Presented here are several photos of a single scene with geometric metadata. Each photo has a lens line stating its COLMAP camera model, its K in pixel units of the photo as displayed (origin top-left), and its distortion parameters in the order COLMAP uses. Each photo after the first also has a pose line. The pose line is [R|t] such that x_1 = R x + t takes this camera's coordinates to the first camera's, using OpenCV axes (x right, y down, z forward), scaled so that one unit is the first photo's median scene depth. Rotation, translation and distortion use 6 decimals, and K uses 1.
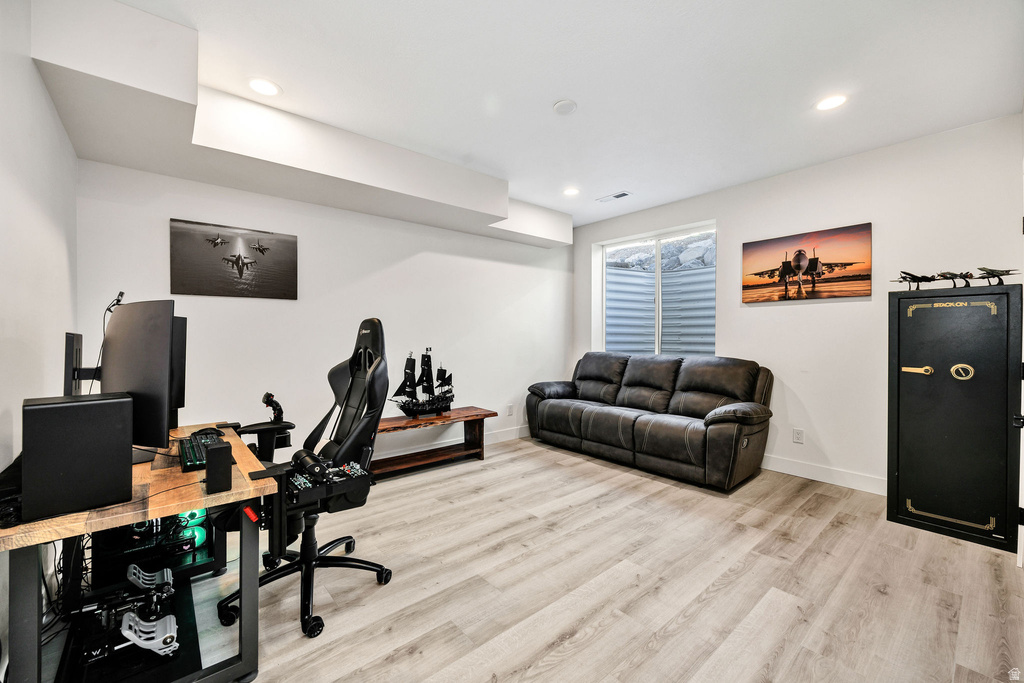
lens RADIAL K [[408.4, 0, 509.4], [0, 408.4, 338.1], [0, 0, 1]] dist [-0.006591, 0.000196]
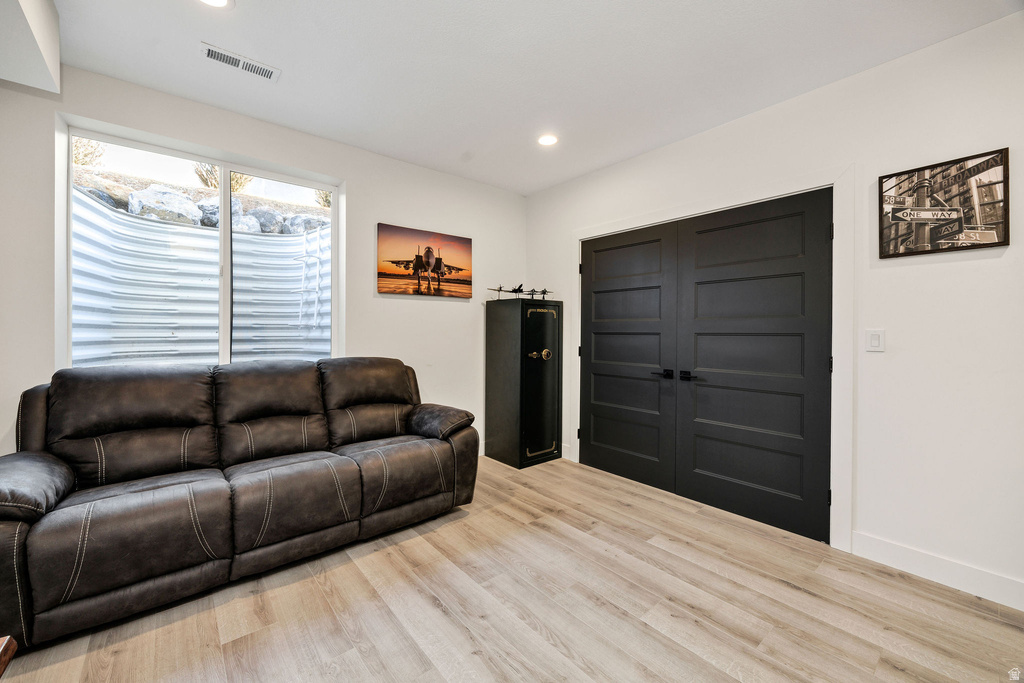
lens RADIAL K [[408.4, 0, 506.5], [0, 408.4, 333.0], [0, 0, 1]] dist [-0.006591, 0.000196]
pose [[0.013183, -0.006476, 0.999892, -0.323932], [0.003015, 0.999975, 0.006437, -0.006095], [-0.999909, 0.002930, 0.013202, 0.818067]]
